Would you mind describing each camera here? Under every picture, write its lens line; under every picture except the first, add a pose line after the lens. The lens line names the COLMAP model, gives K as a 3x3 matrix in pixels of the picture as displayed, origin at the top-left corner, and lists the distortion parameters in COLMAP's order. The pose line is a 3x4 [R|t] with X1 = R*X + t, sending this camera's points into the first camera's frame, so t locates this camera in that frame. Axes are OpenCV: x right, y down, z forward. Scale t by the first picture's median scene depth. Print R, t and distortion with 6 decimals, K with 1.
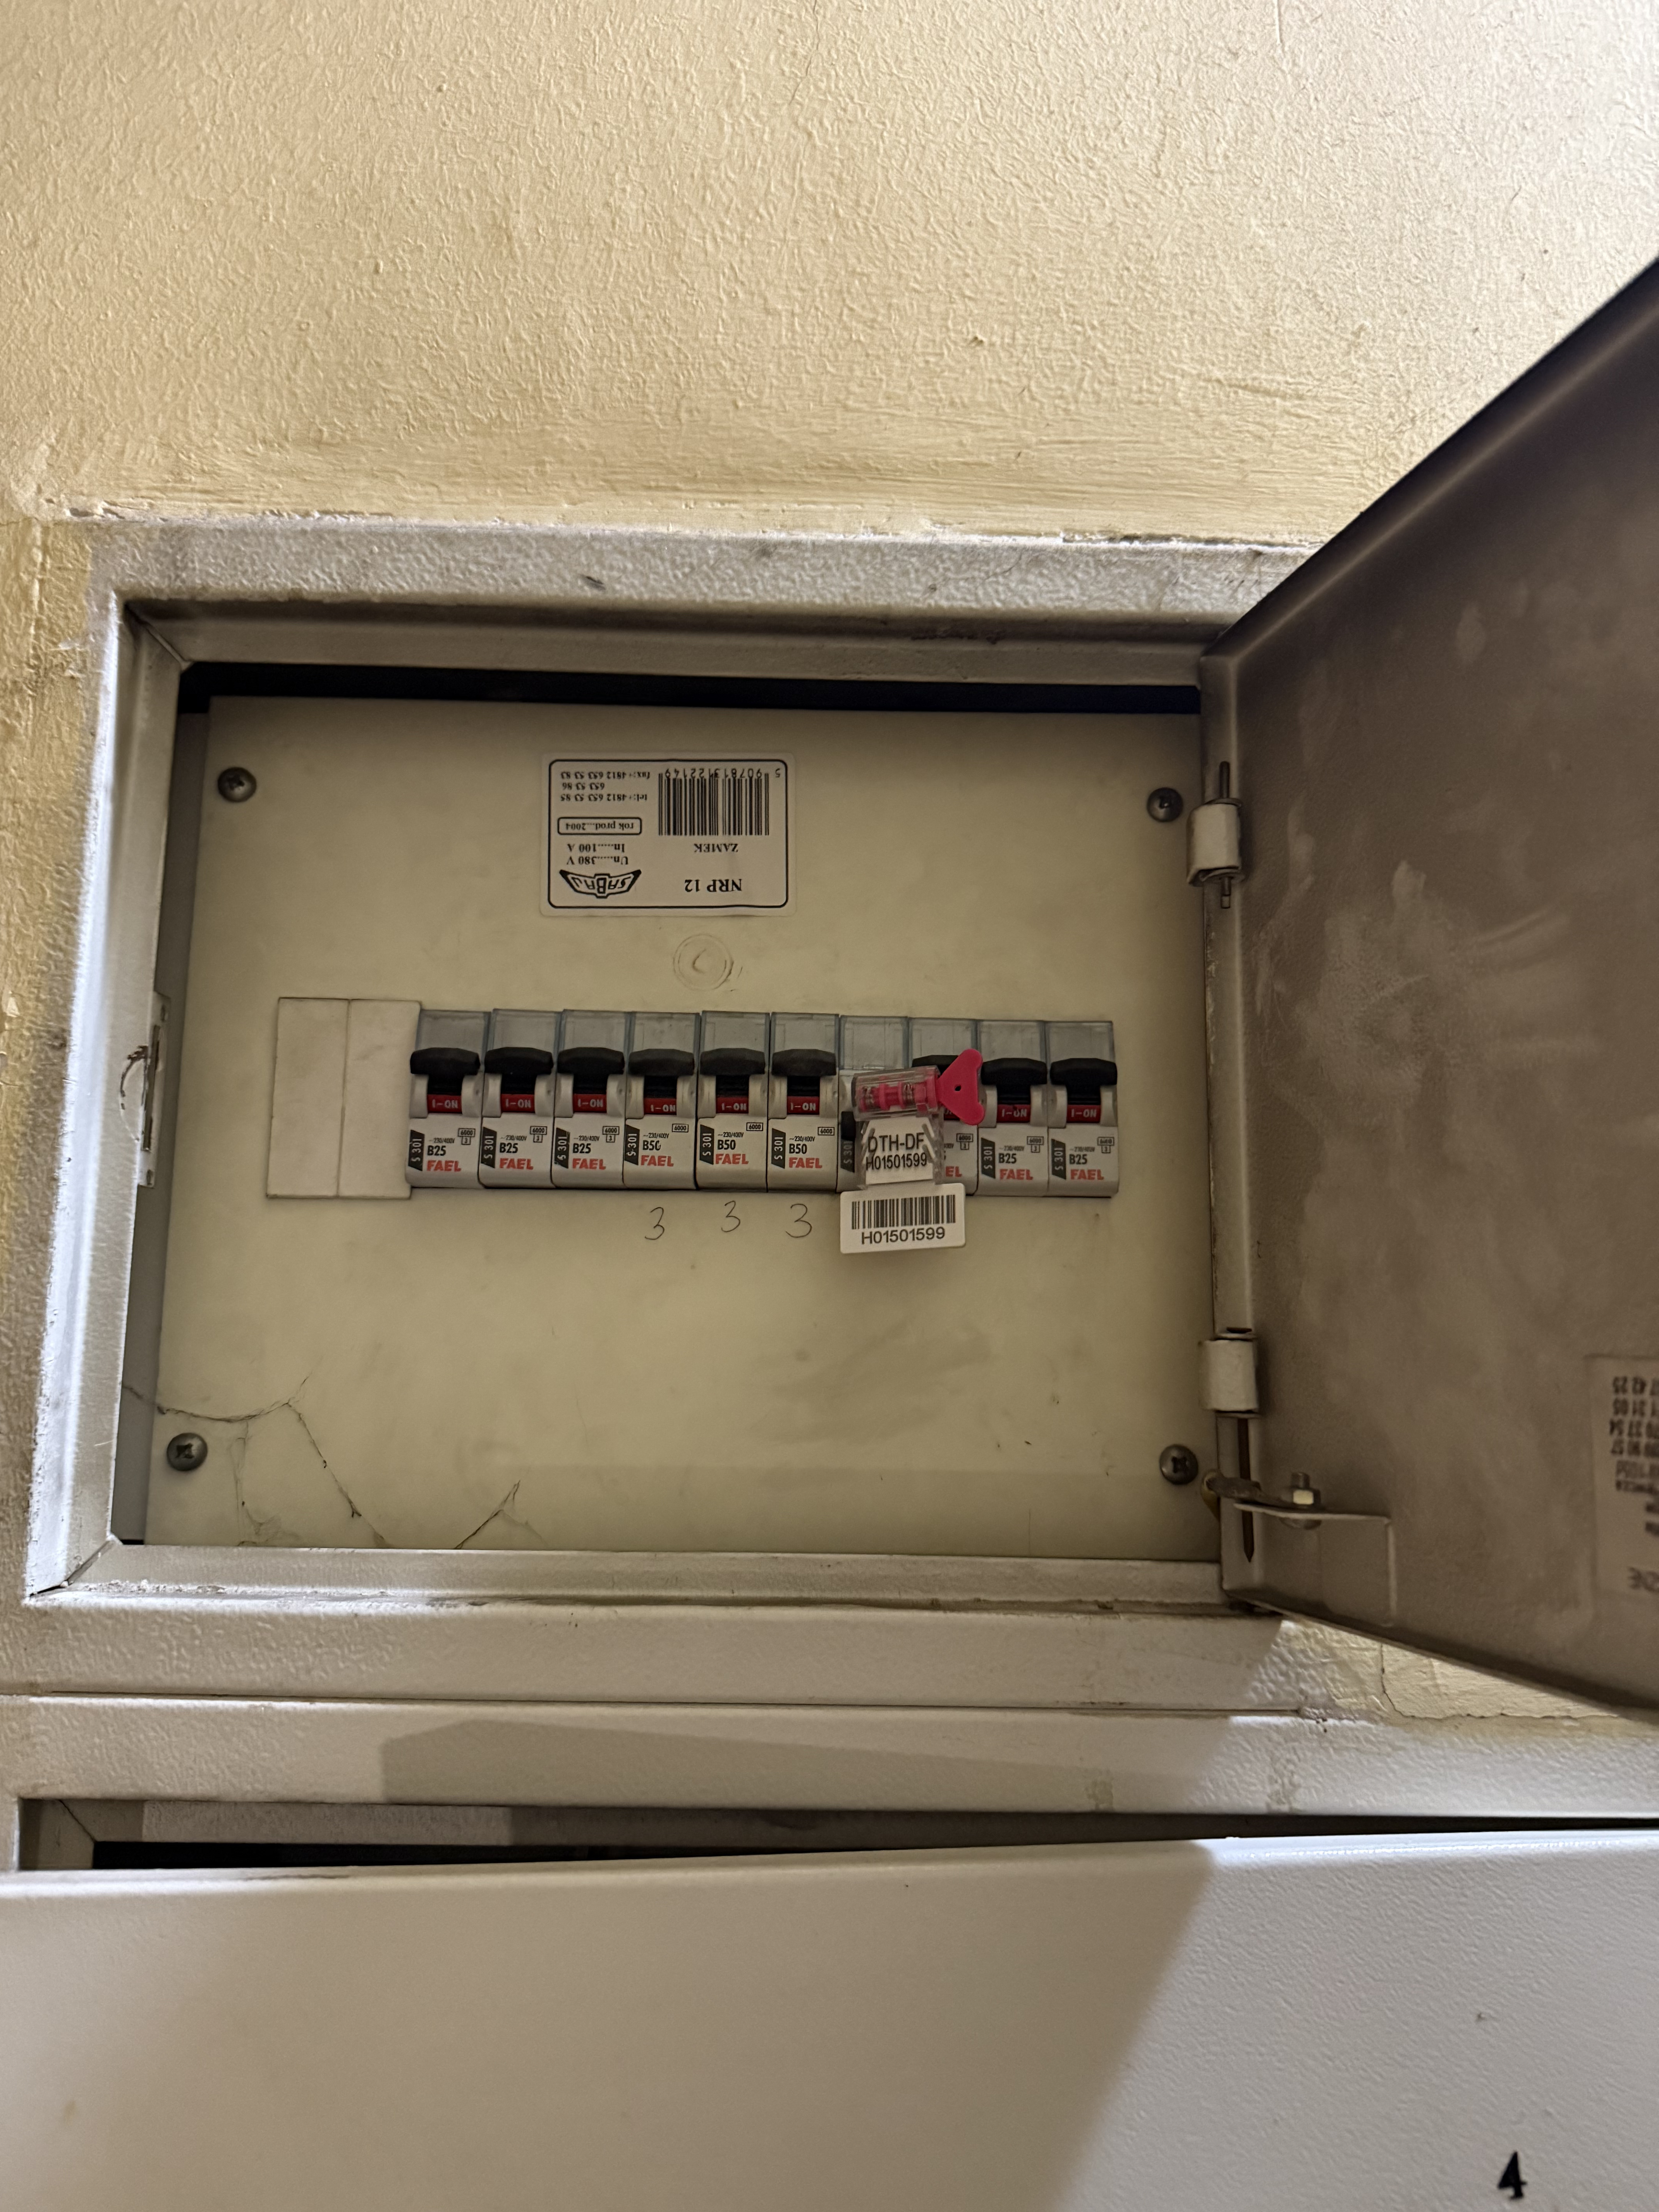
lens RADIAL K [[1558.6, 0, 822.8], [0, 1558.6, 1067.4], [0, 0, 1]] dist [-0.014242, 0.000684]
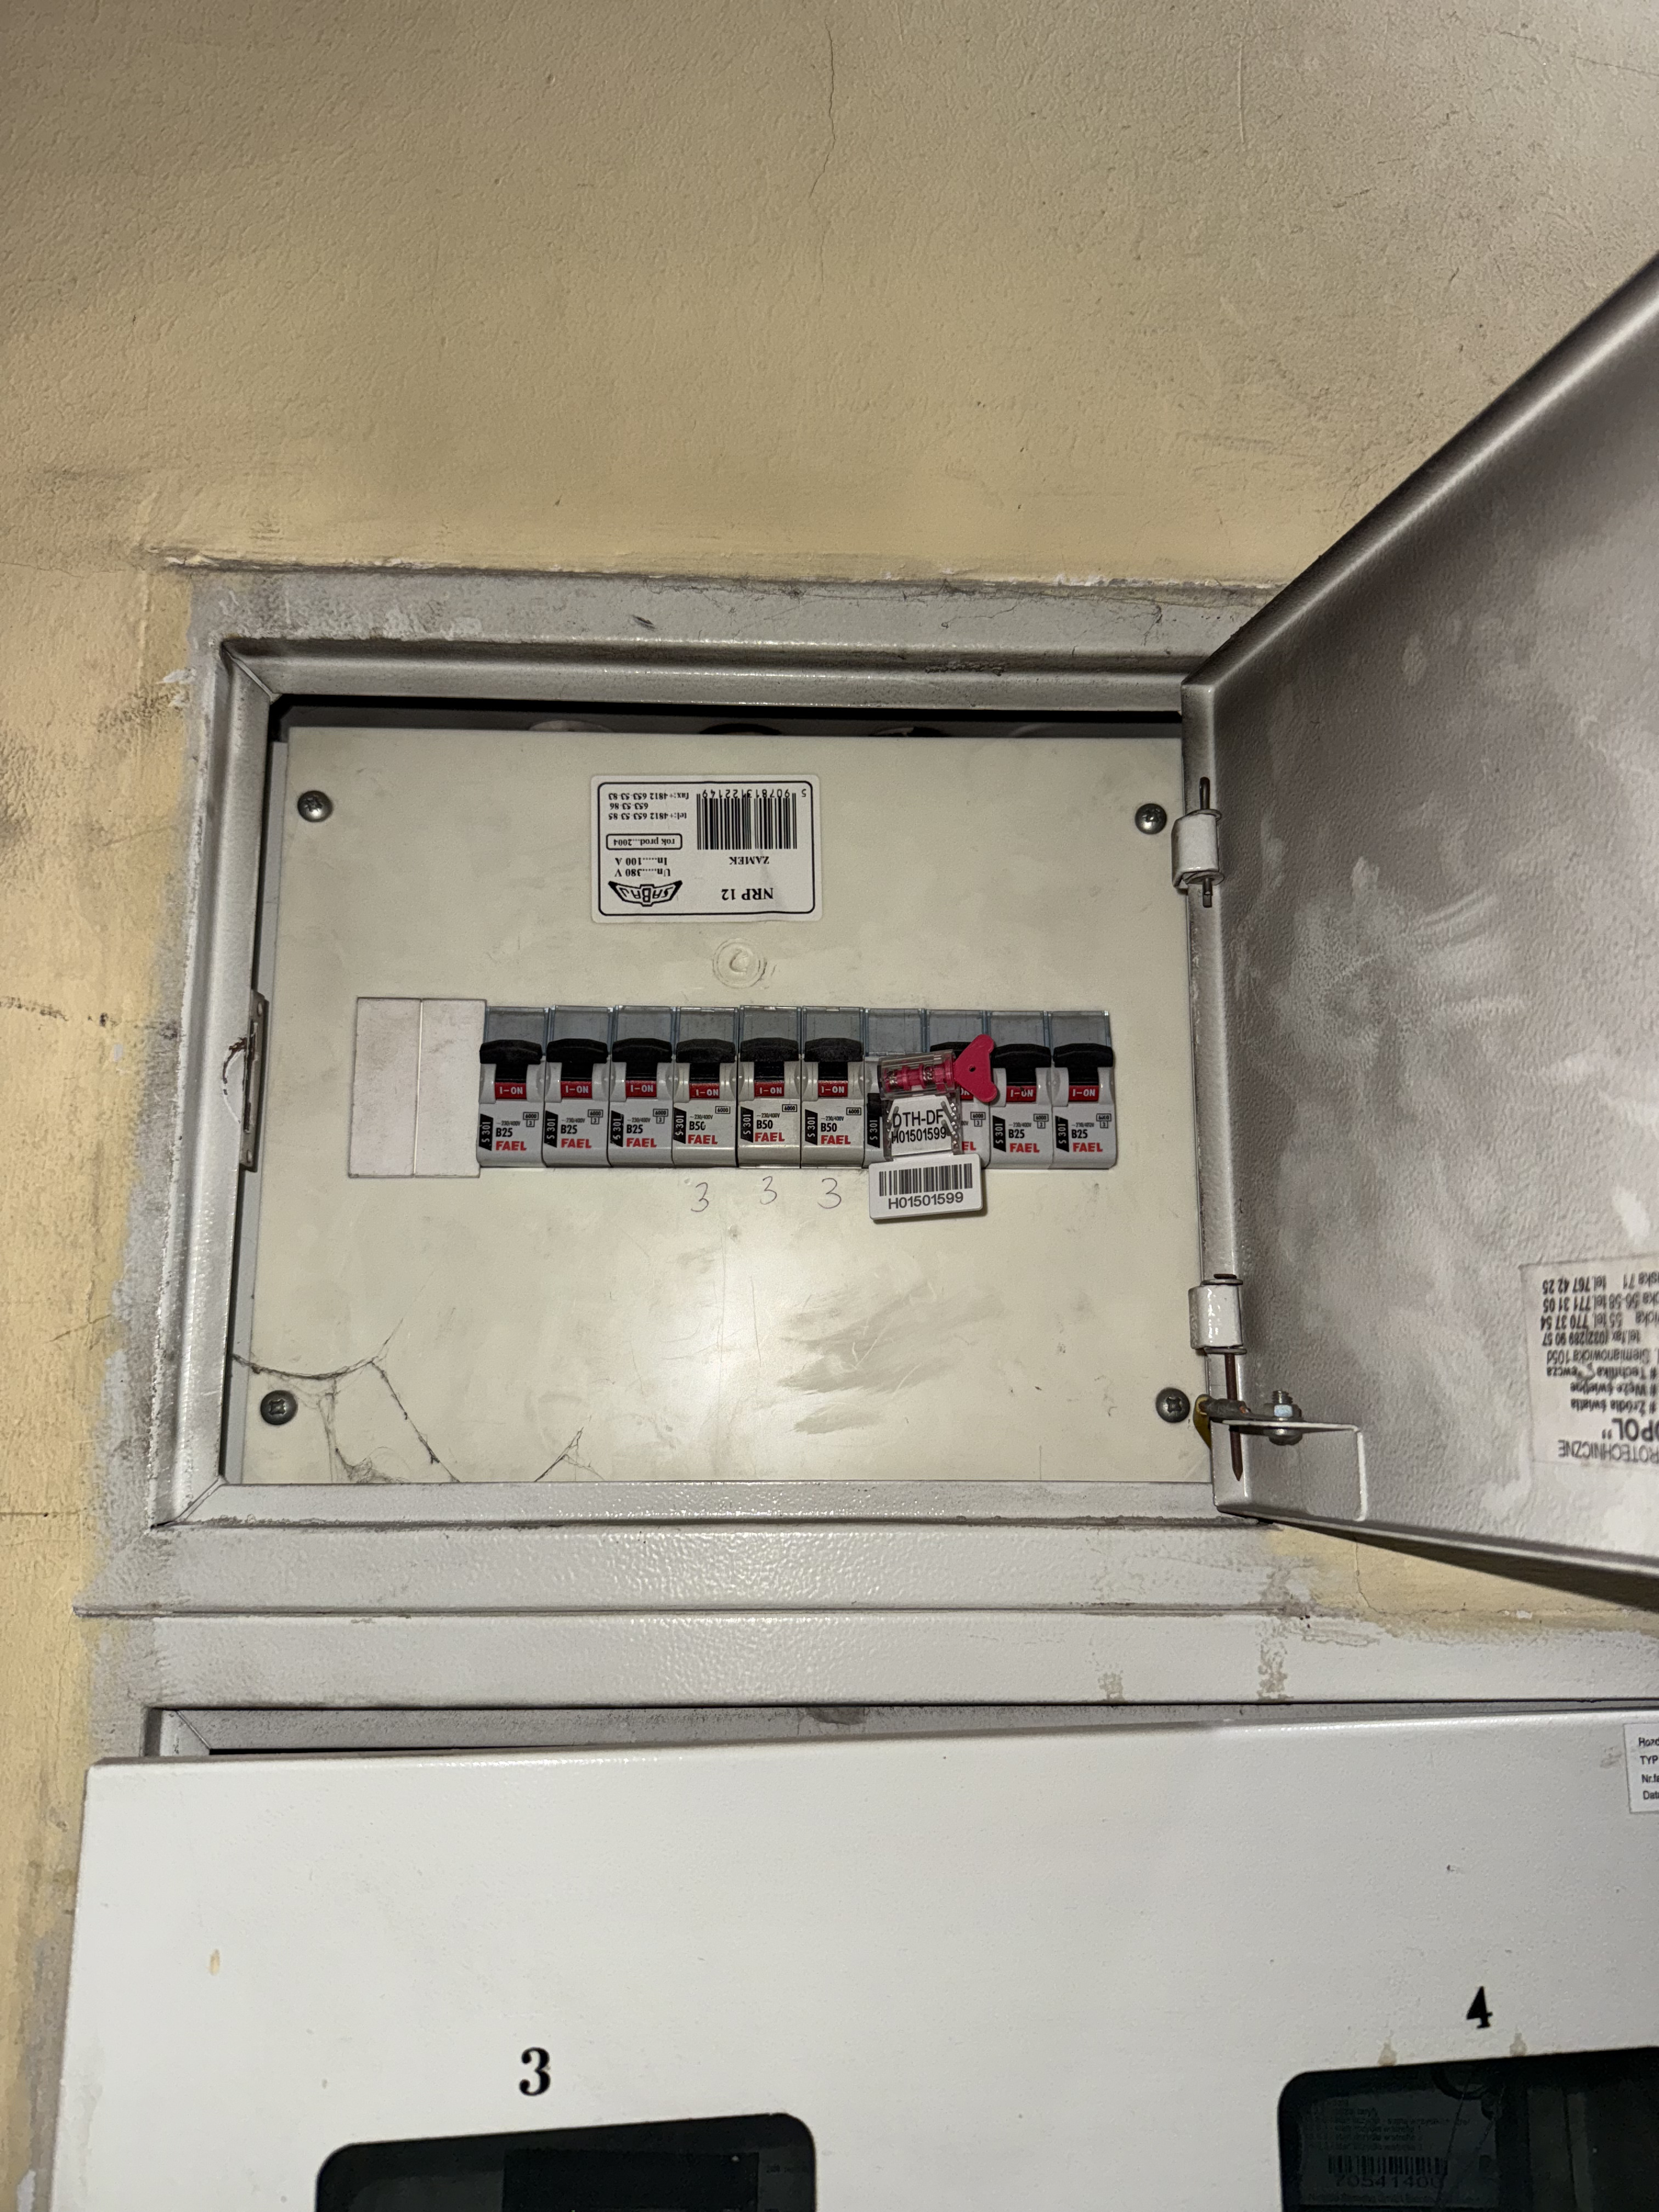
lens RADIAL K [[1599.6, 0, 829.5], [0, 1599.6, 1106.0], [0, 0, 1]] dist [-0.003801, 0.001186]
pose [[0.999624, -0.011615, 0.024844, -0.044782], [0.012030, 0.999789, -0.016625, 0.057323], [-0.024646, 0.016918, 0.999553, -0.147666]]
